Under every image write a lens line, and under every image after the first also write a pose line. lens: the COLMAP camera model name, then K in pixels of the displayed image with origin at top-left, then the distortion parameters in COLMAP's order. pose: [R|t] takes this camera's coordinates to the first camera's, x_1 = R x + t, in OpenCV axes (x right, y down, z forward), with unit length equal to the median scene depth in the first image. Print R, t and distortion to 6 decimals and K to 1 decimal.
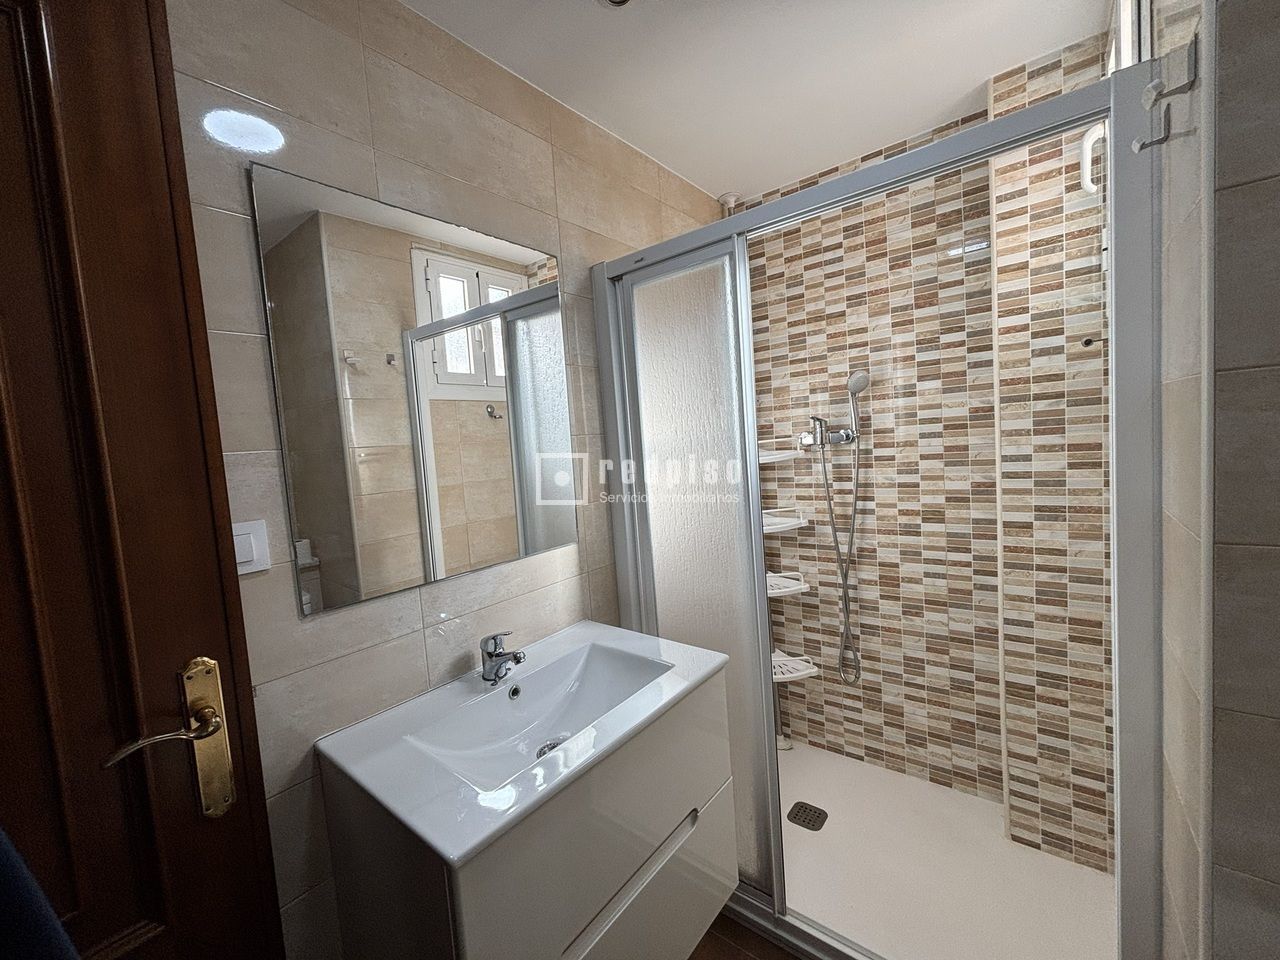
lens RADIAL K [[518.4, 0, 640.0], [0, 518.4, 480.0], [0, 0, 1]] dist [0.010654, 0.000005]
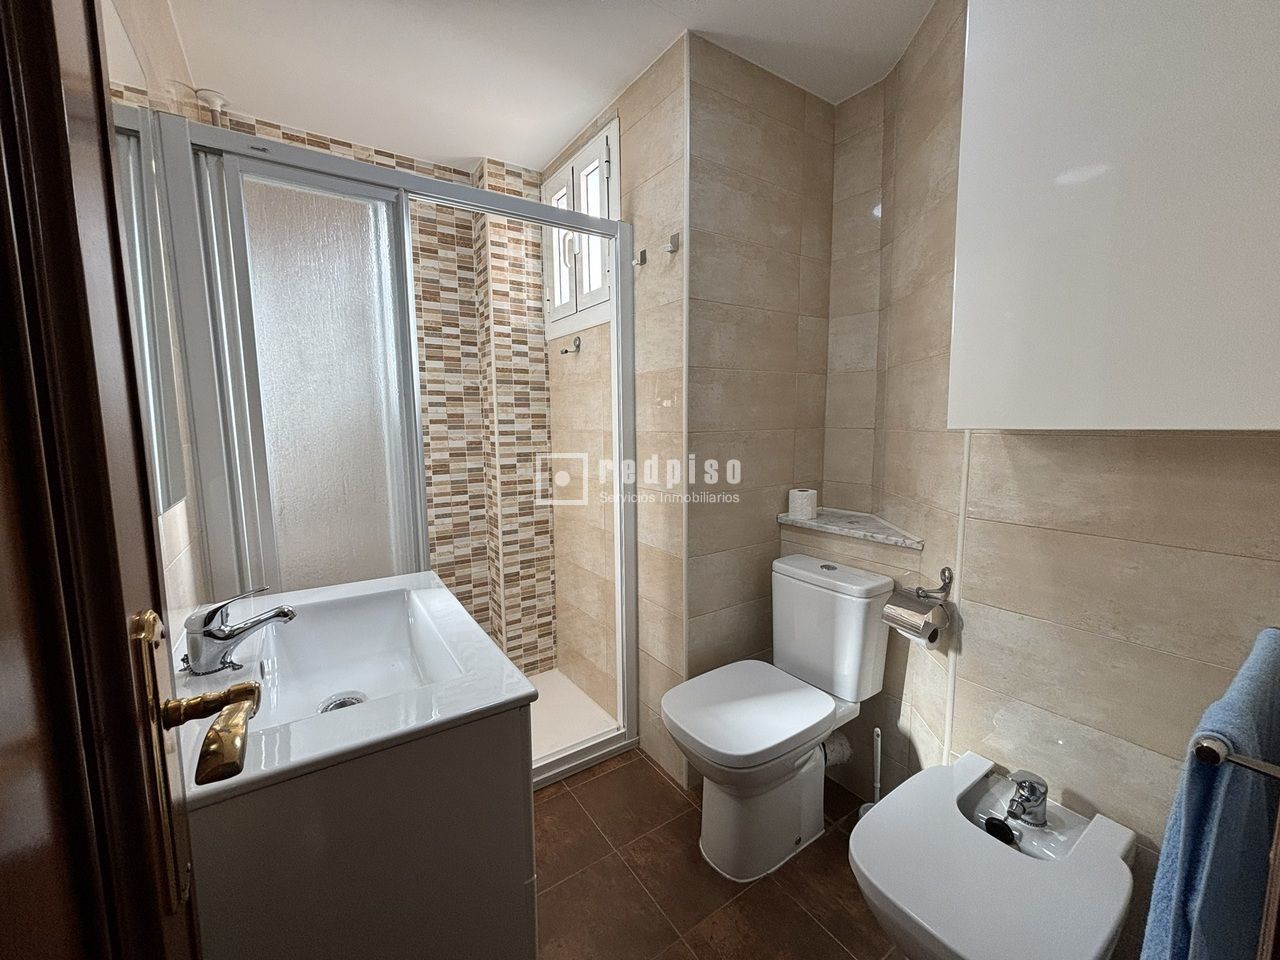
lens RADIAL K [[511.8, 0, 638.4], [0, 511.8, 478.0], [0, 0, 1]] dist [0.001002, 0.000271]
pose [[0.325225, -0.040205, 0.944782, -0.492442], [0.052243, 0.998334, 0.024500, 0.092647], [-0.944192, 0.041391, 0.326783, 0.151689]]
